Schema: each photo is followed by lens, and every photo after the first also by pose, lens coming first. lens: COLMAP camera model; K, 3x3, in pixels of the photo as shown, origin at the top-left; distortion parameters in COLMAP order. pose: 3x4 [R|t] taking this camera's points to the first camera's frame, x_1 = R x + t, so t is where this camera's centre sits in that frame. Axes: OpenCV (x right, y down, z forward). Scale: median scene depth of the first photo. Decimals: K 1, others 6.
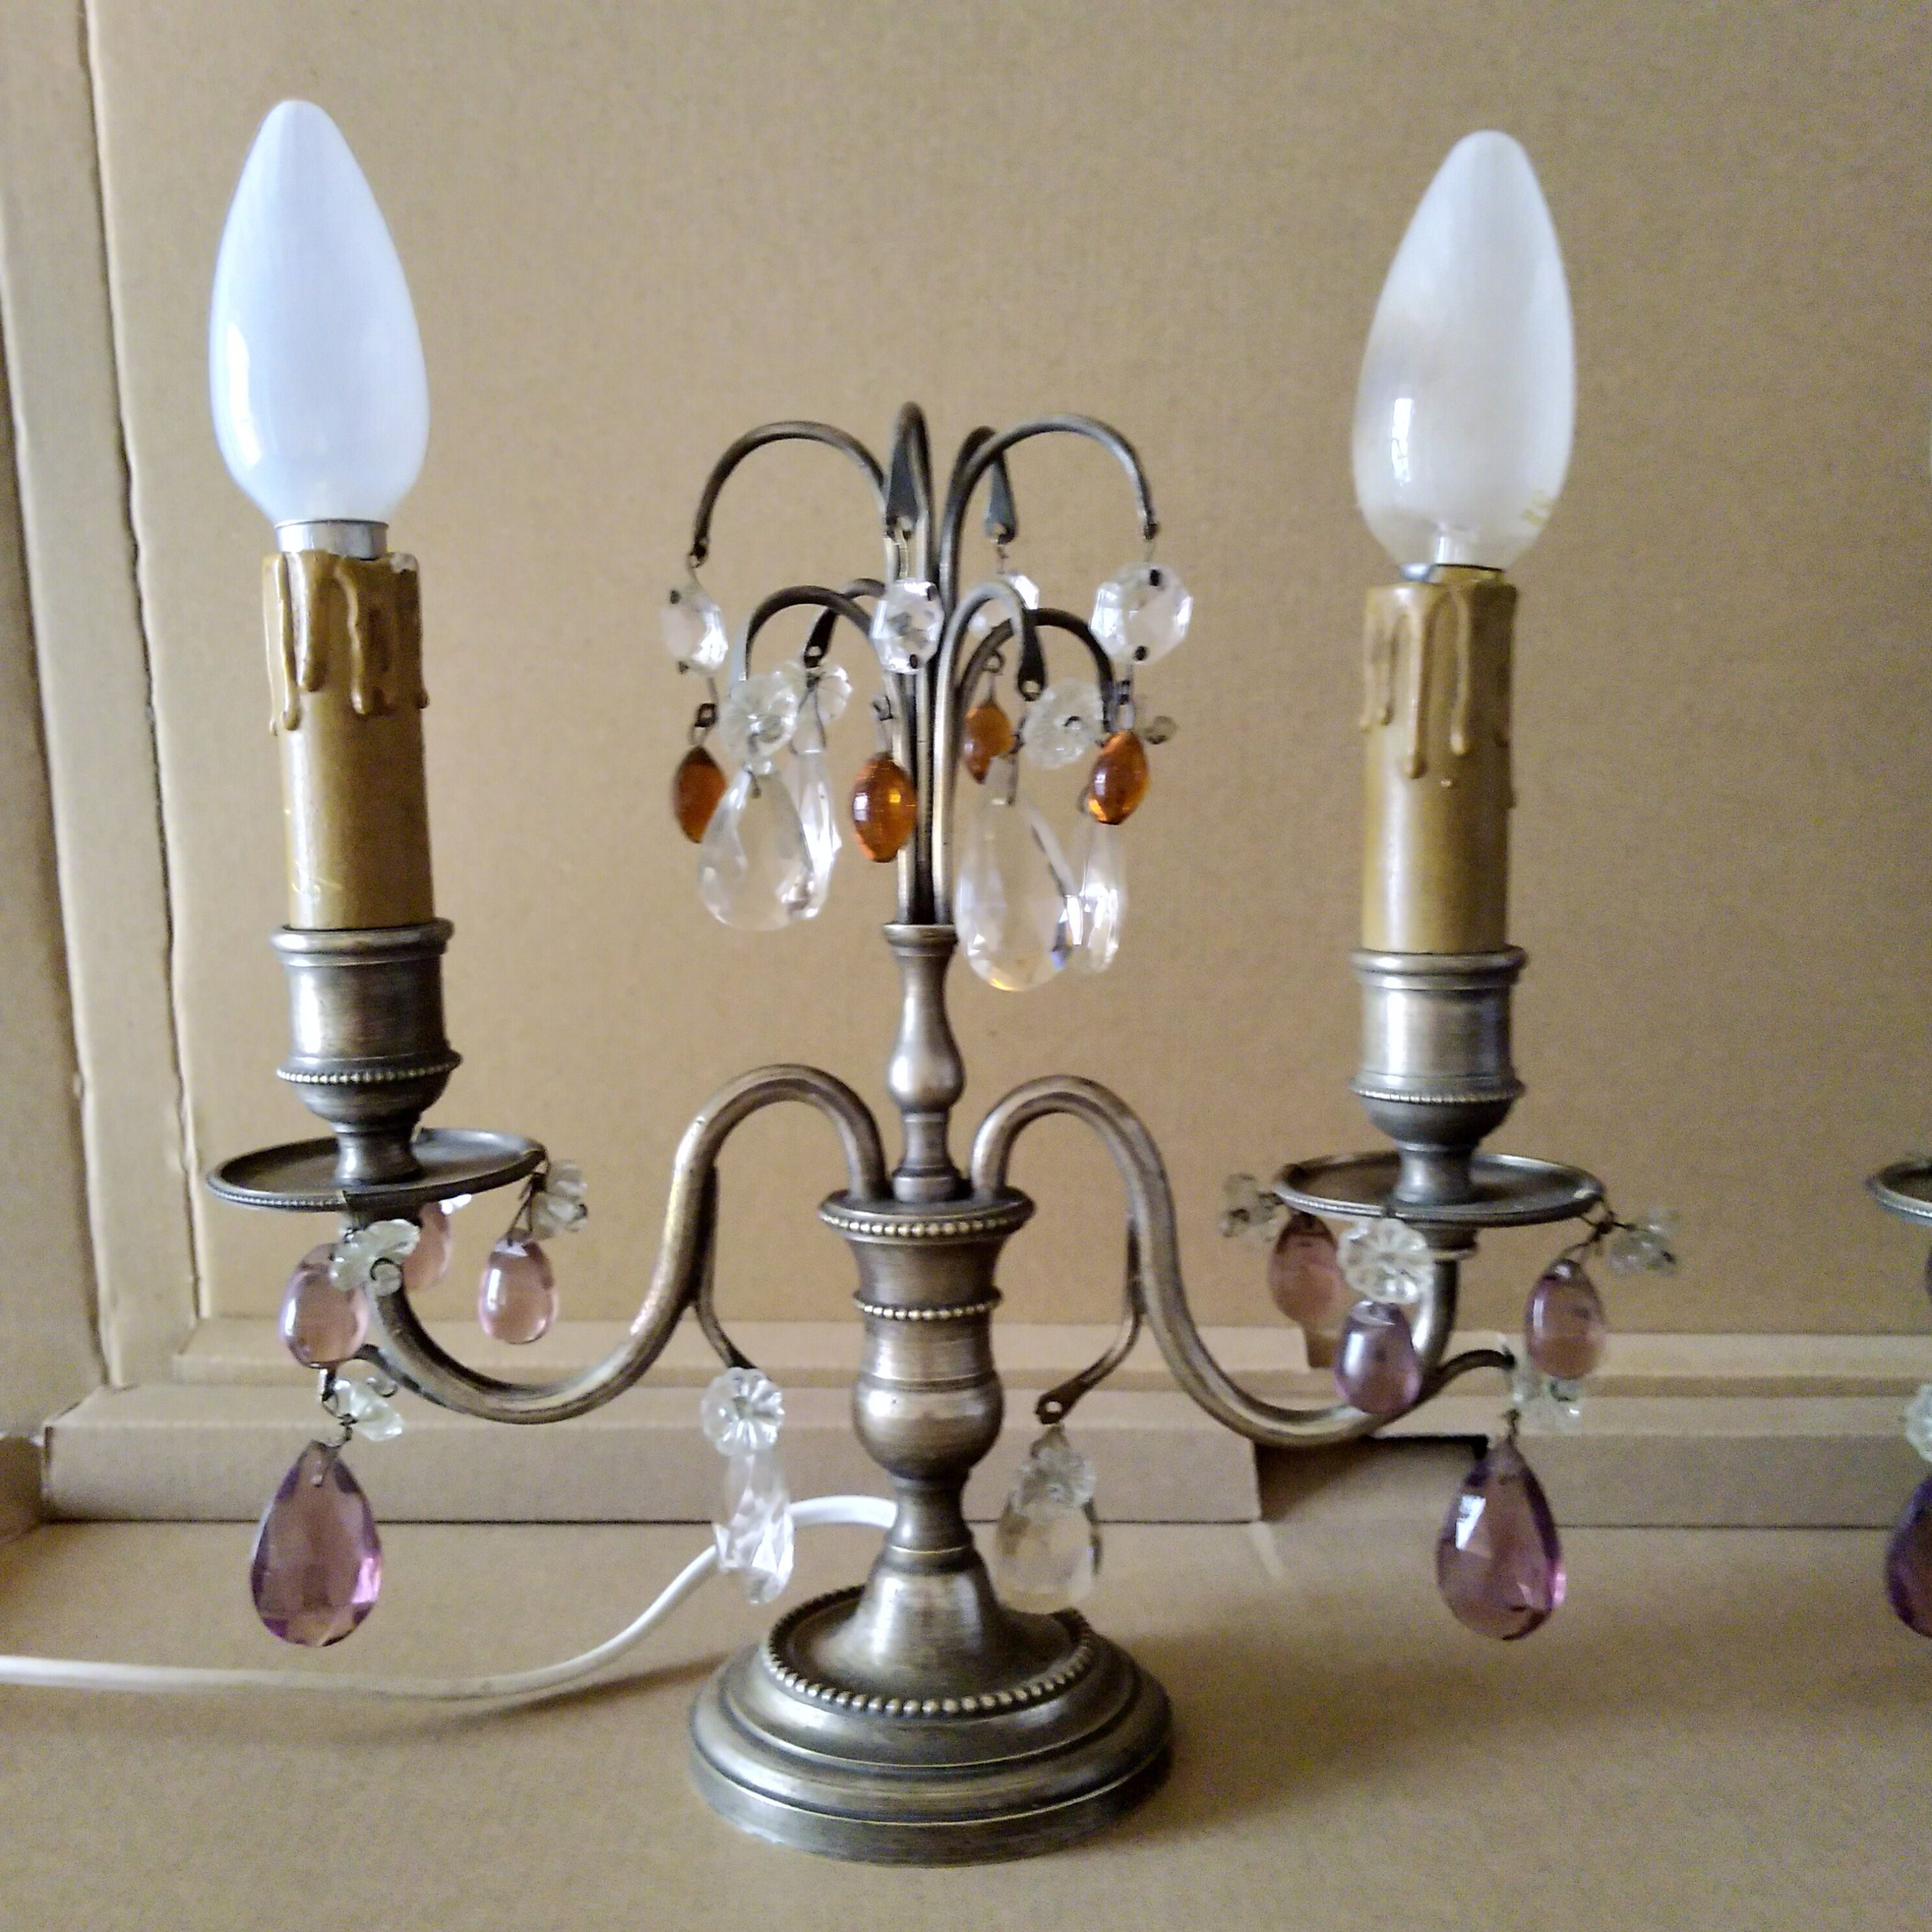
lens RADIAL K [[2179.9, 0, 984.2], [0, 2179.9, 946.5], [0, 0, 1]] dist [-0.017488, 0.000000]
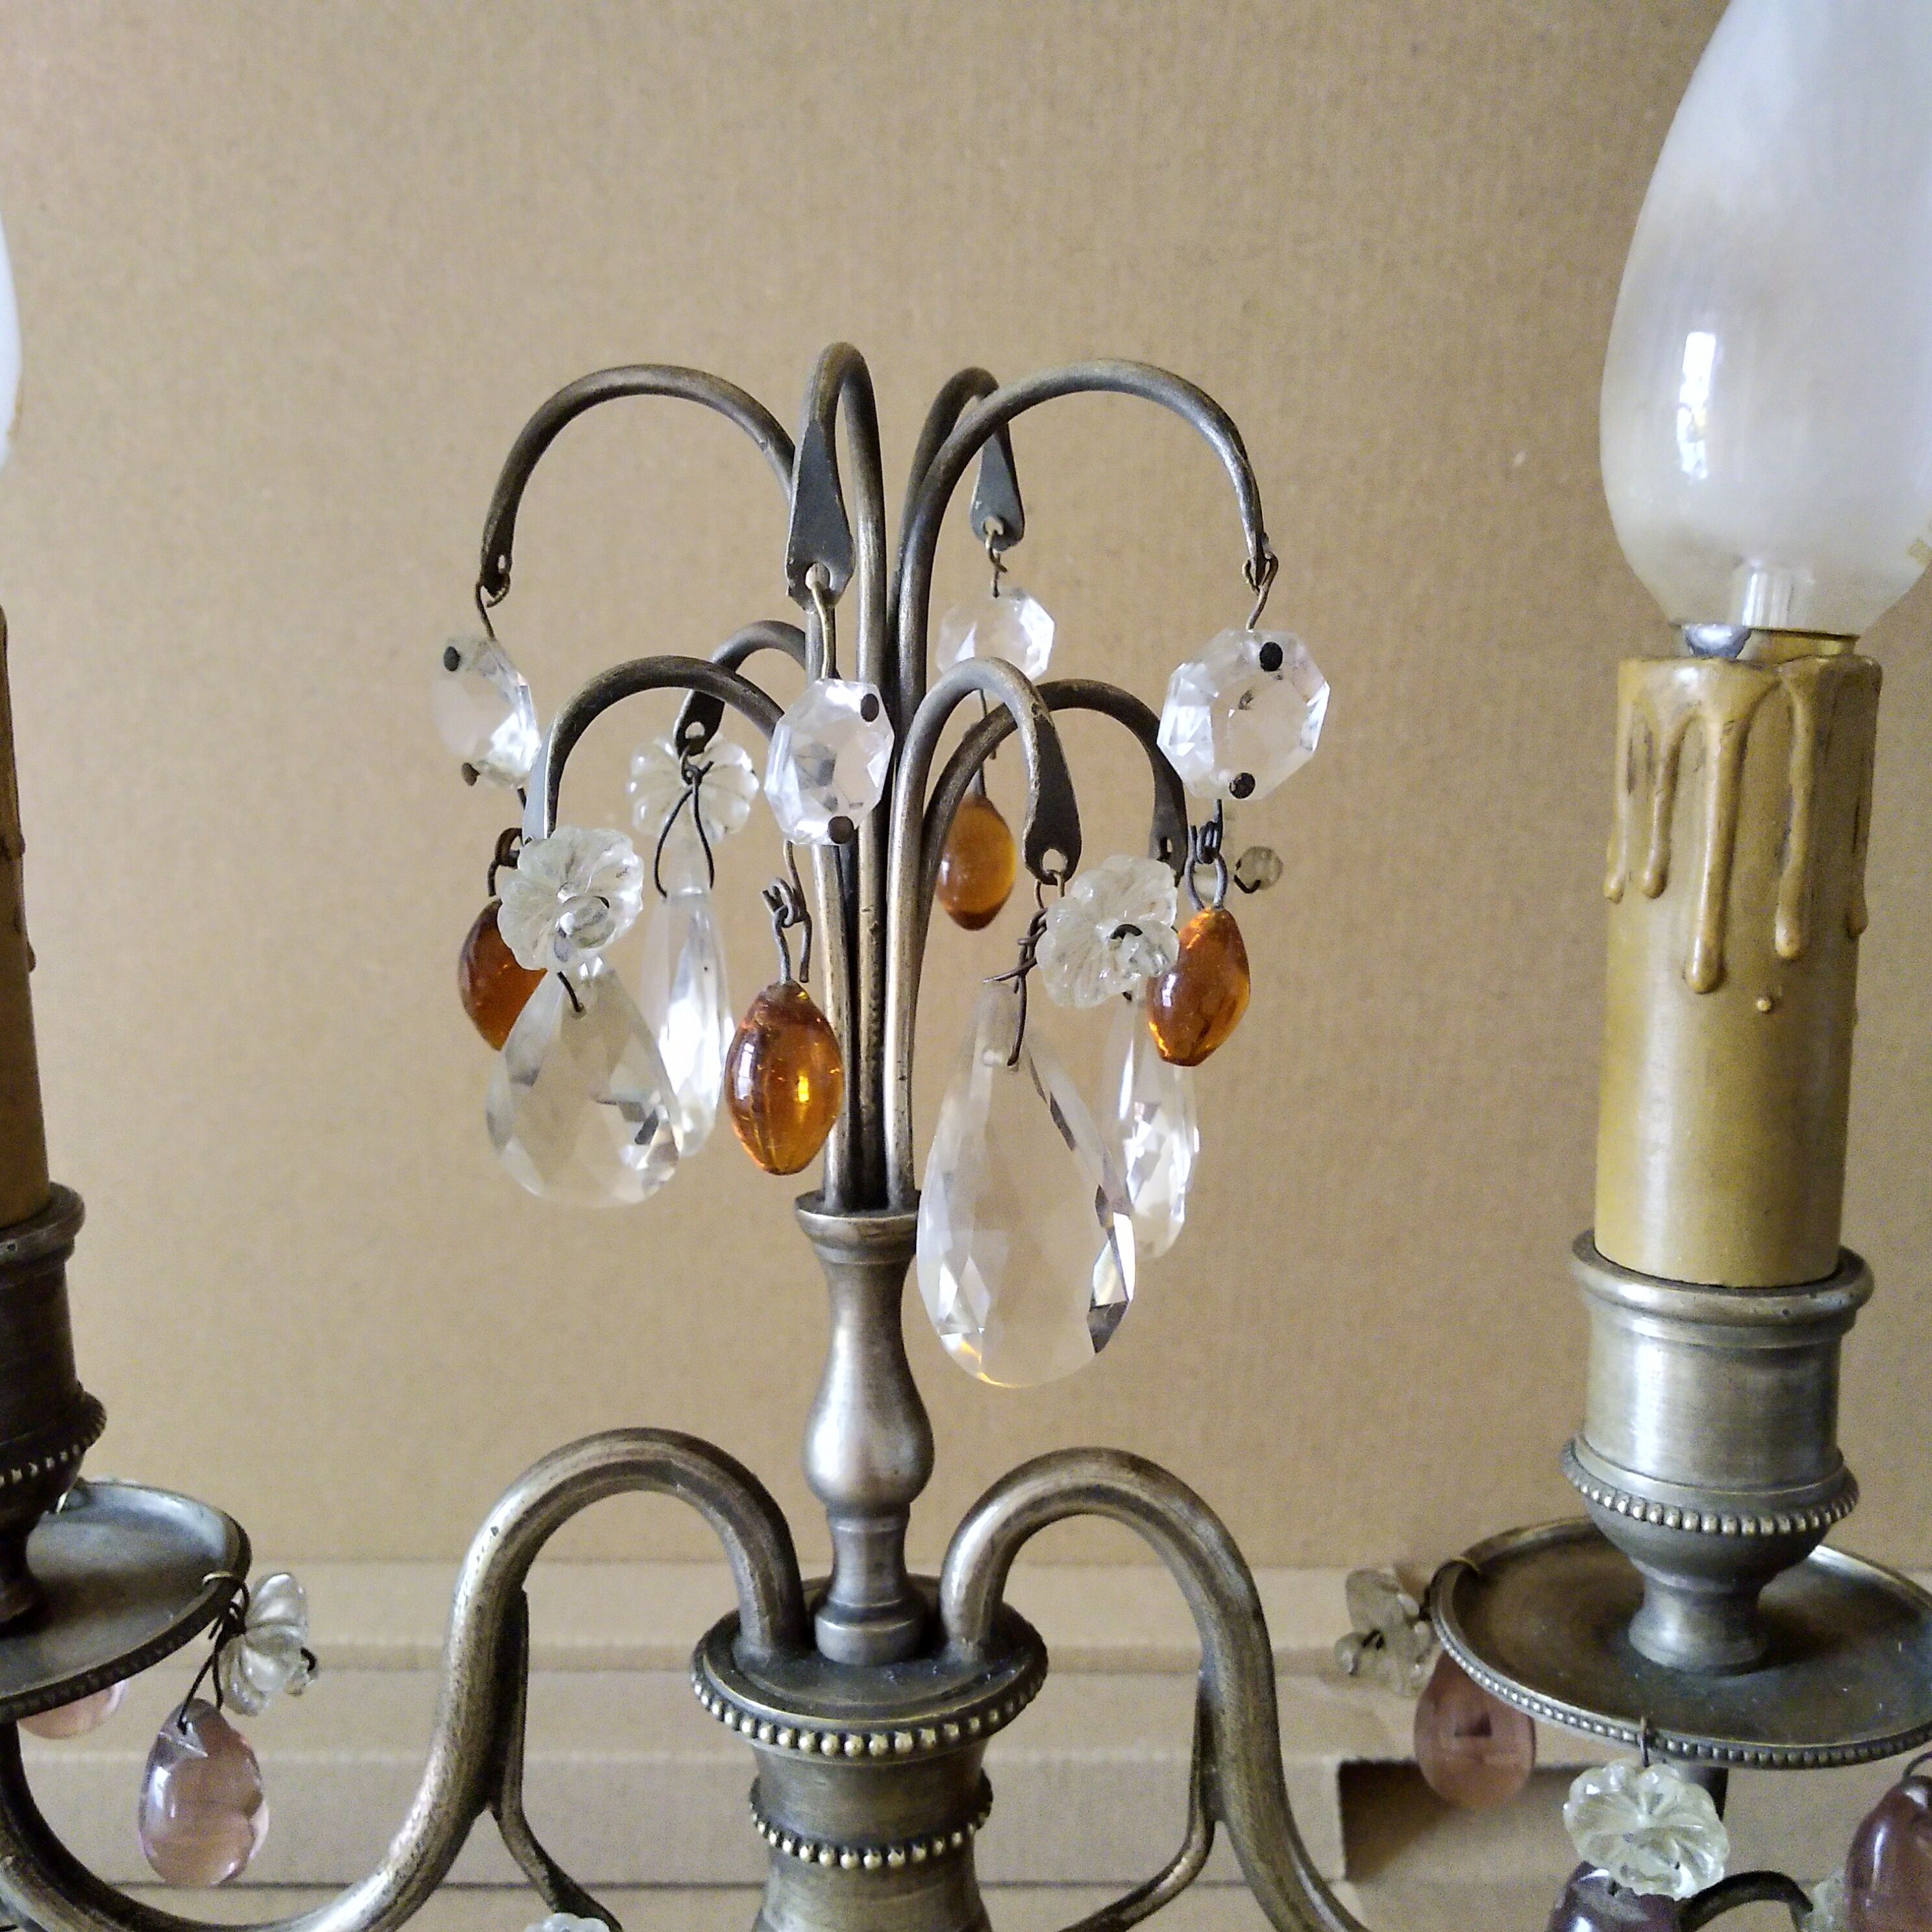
lens RADIAL K [[2179.9, 0, 974.9], [0, 2179.9, 898.5], [0, 0, 1]] dist [-0.017488, 0.000000]
pose [[0.999979, 0.005267, 0.003691, -0.000352], [-0.005430, 0.998939, 0.045739, -0.123971], [-0.003446, -0.045758, 0.998947, 0.404122]]
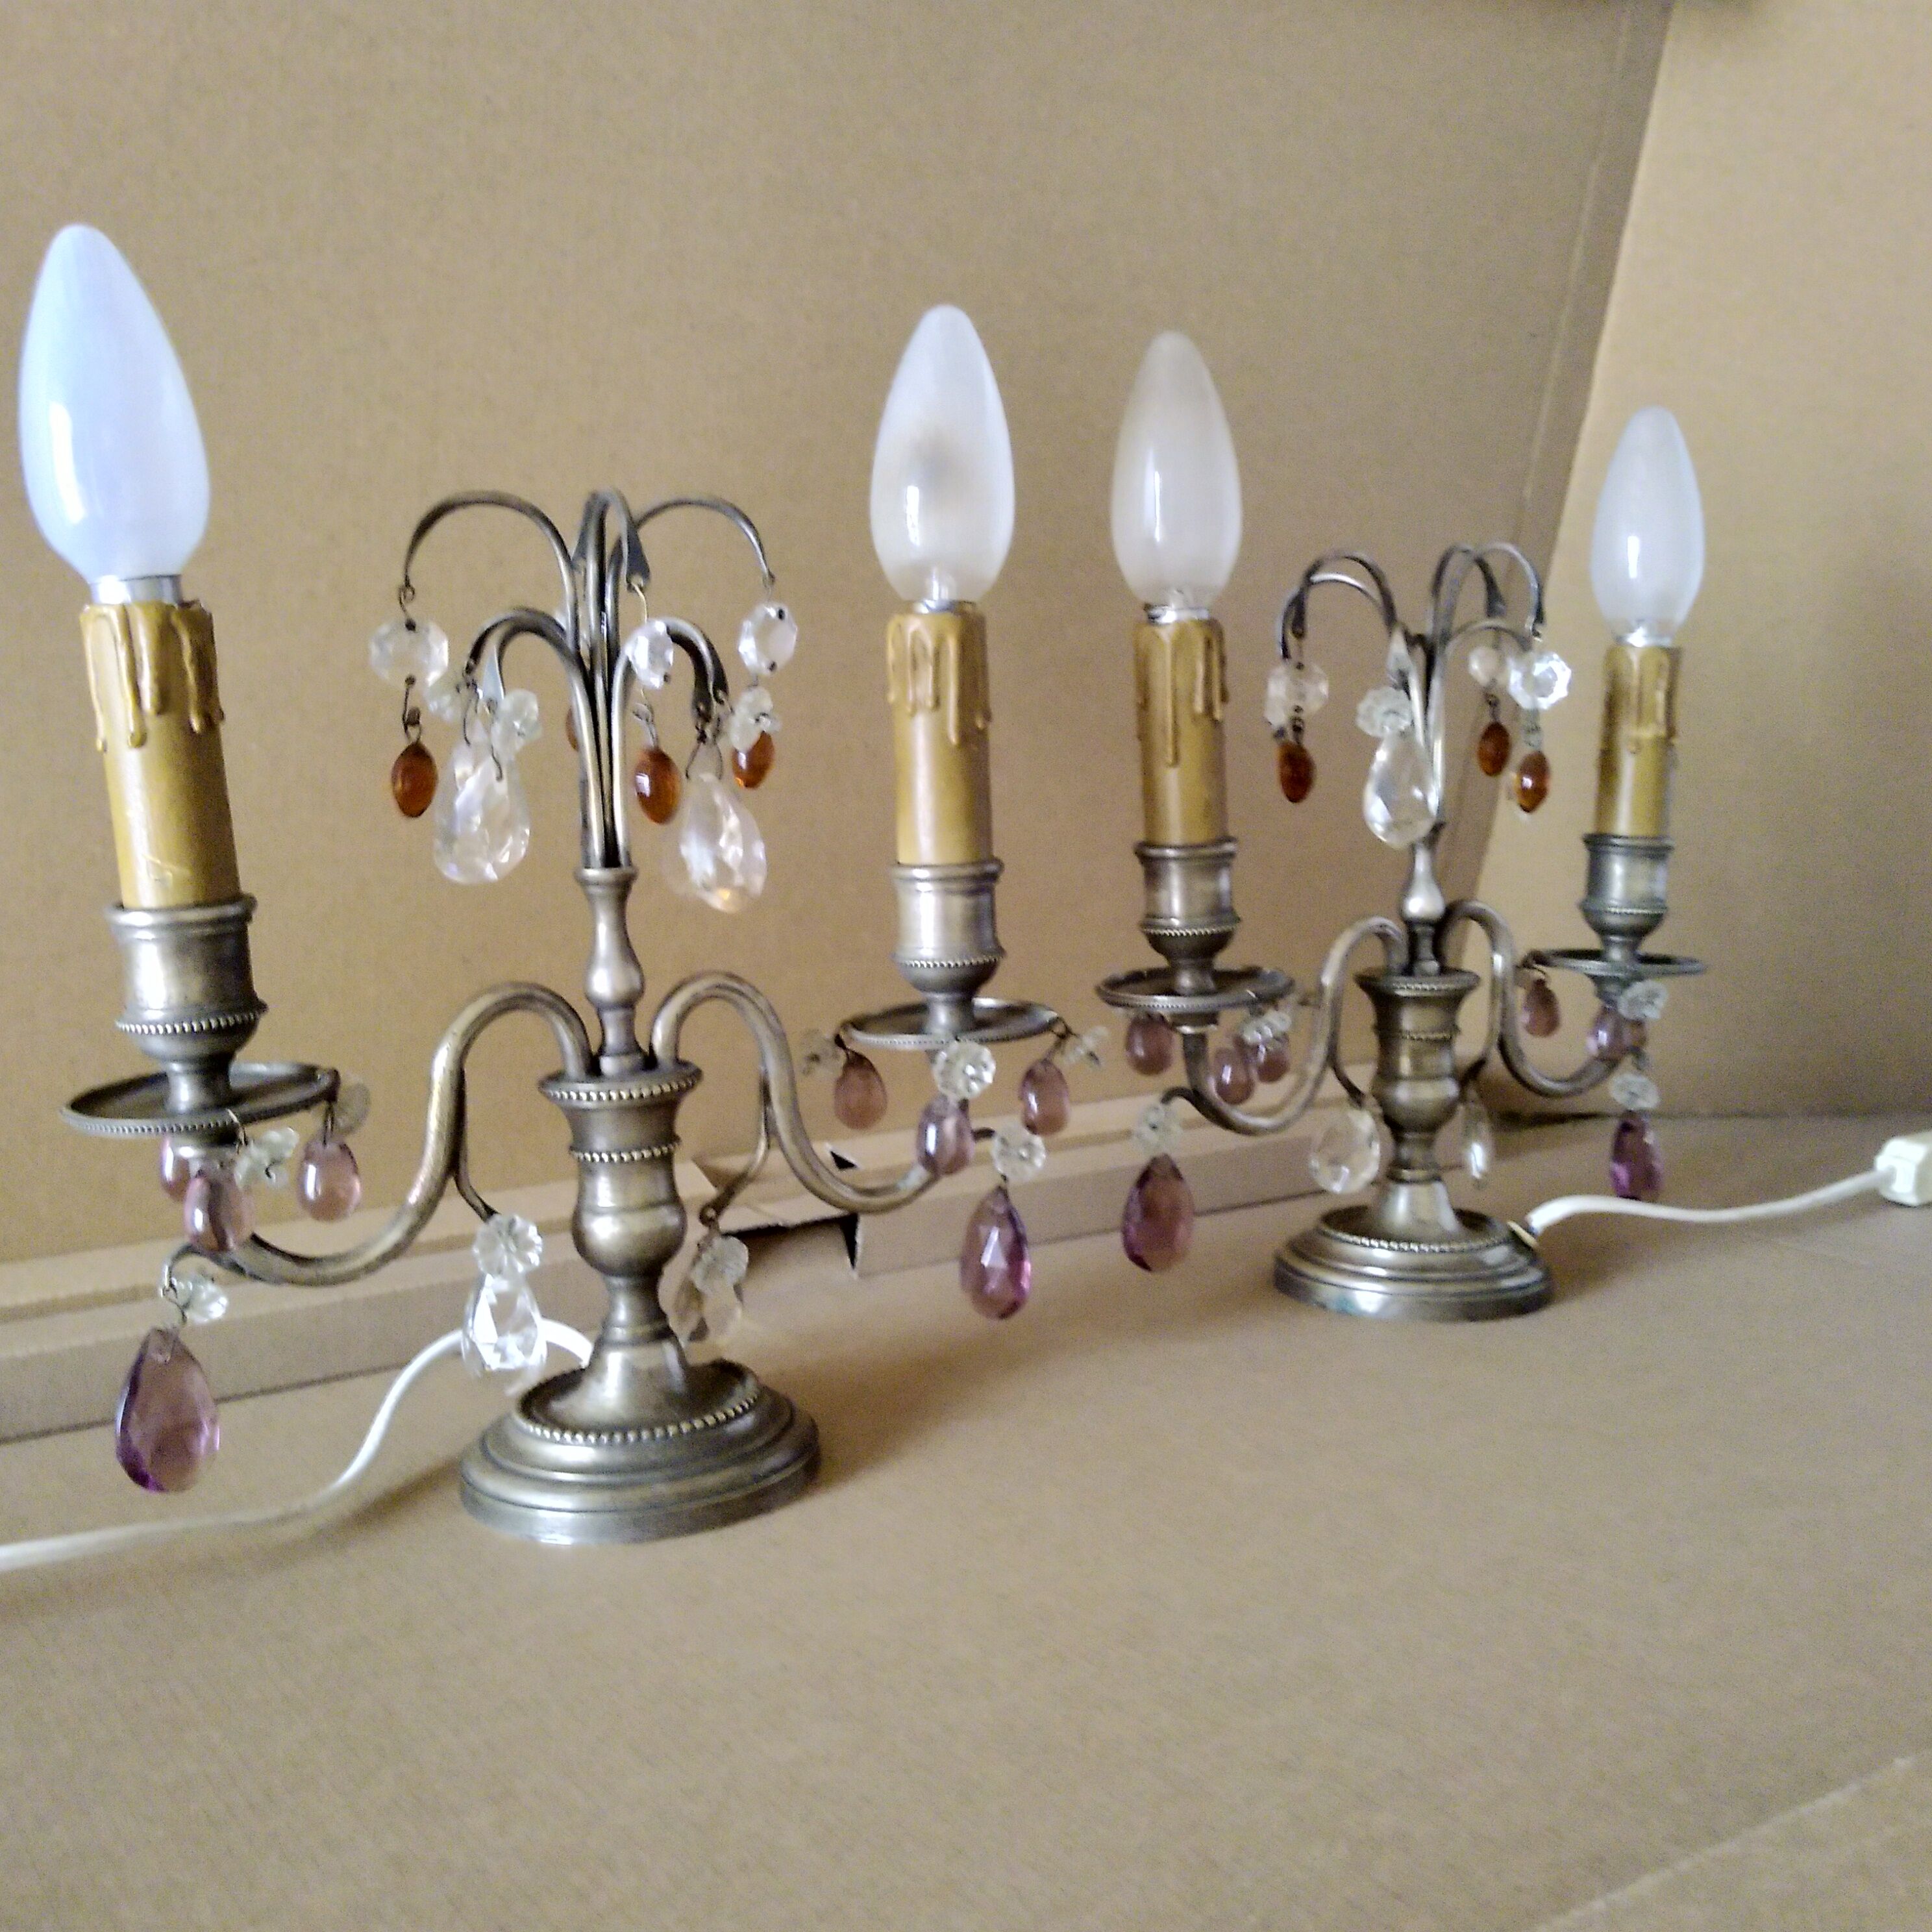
lens RADIAL K [[2179.9, 0, 979.7], [0, 2179.9, 965.5], [0, 0, 1]] dist [-0.017488, 0.000000]
pose [[0.861486, -0.093512, 0.499097, -0.510444], [0.072752, 0.995487, 0.060941, -0.016769], [-0.502543, -0.016190, 0.864401, -0.285657]]
